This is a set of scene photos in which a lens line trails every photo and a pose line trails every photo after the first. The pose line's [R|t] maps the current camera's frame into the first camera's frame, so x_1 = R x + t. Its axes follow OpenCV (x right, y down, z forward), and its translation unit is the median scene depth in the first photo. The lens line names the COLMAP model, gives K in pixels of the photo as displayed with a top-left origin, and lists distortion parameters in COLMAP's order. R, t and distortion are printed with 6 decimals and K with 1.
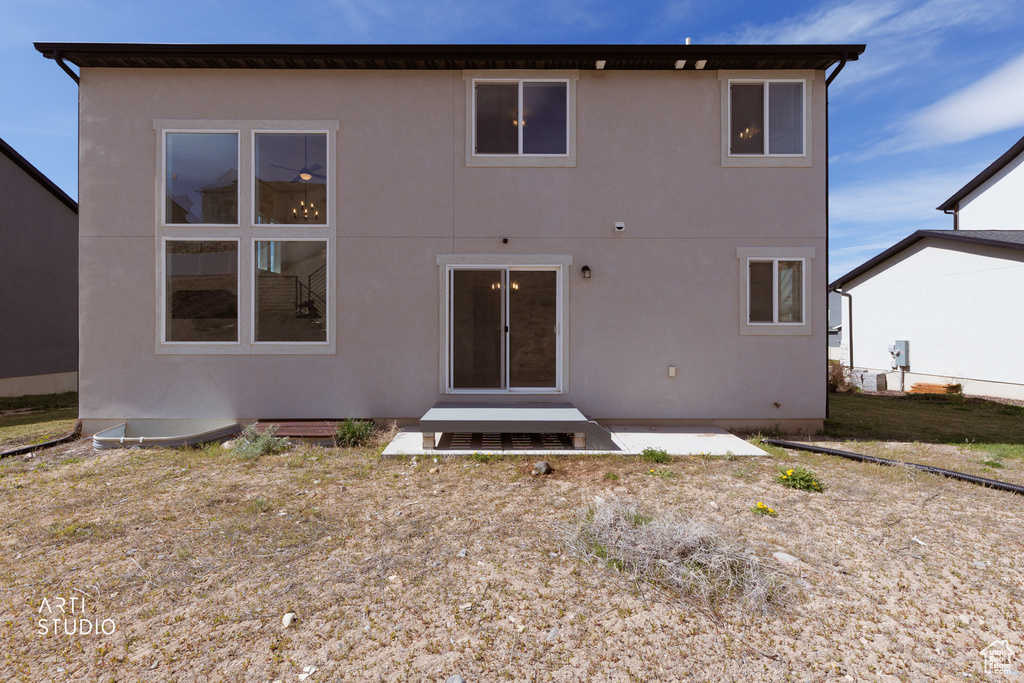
lens RADIAL K [[462.8, 0, 512.8], [0, 462.8, 333.0], [0, 0, 1]] dist [0.004394, -0.000934]
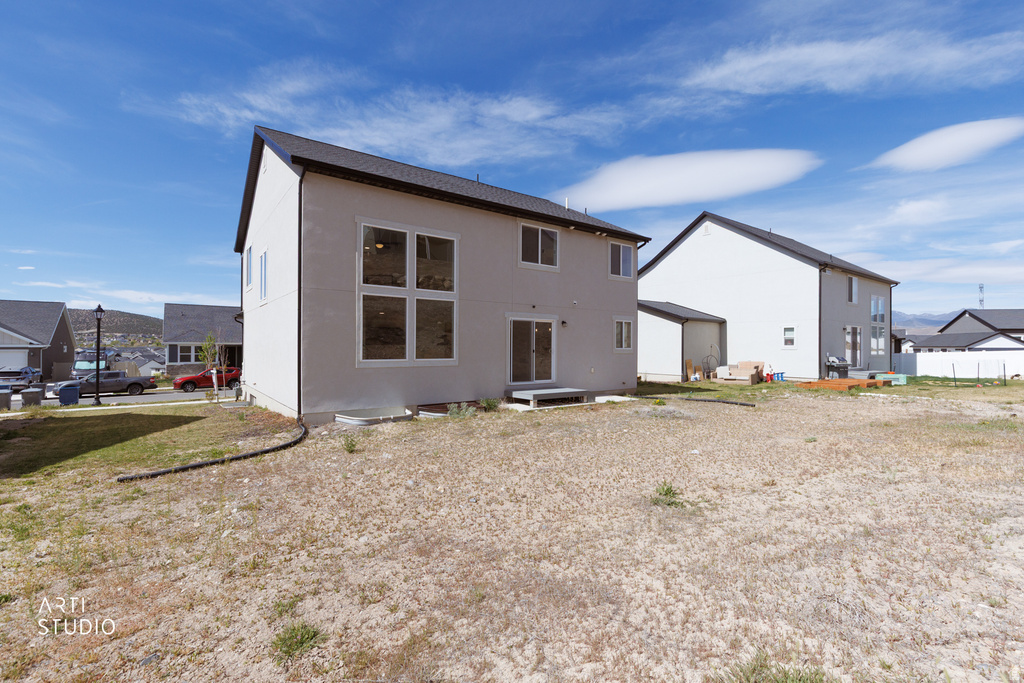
lens RADIAL K [[462.8, 0, 513.0], [0, 462.8, 348.0], [0, 0, 1]] dist [0.004394, -0.000934]
pose [[0.804214, 0.002139, 0.594337, -1.263652], [-0.005096, 0.999982, 0.003296, -0.028770], [-0.594319, -0.005680, 0.804210, -0.543854]]
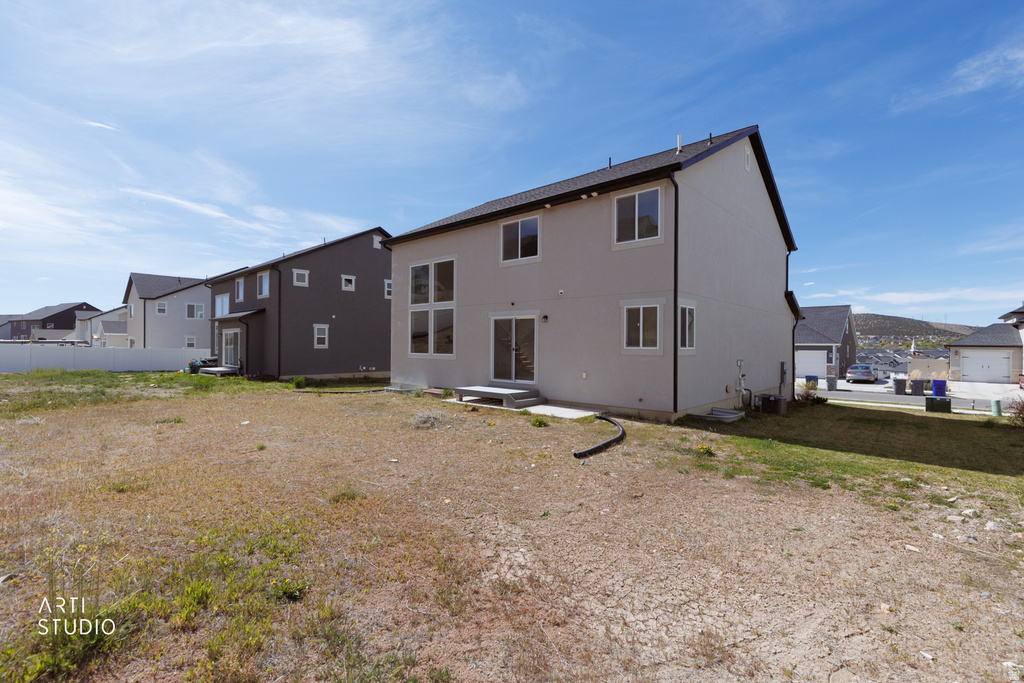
lens RADIAL K [[462.8, 0, 516.0], [0, 462.8, 344.8], [0, 0, 1]] dist [0.004394, -0.000934]
pose [[0.742708, 0.003566, -0.669606, 1.290562], [-0.004437, 0.999990, 0.000404, -0.028720], [0.669601, 0.002671, 0.742716, -0.433830]]
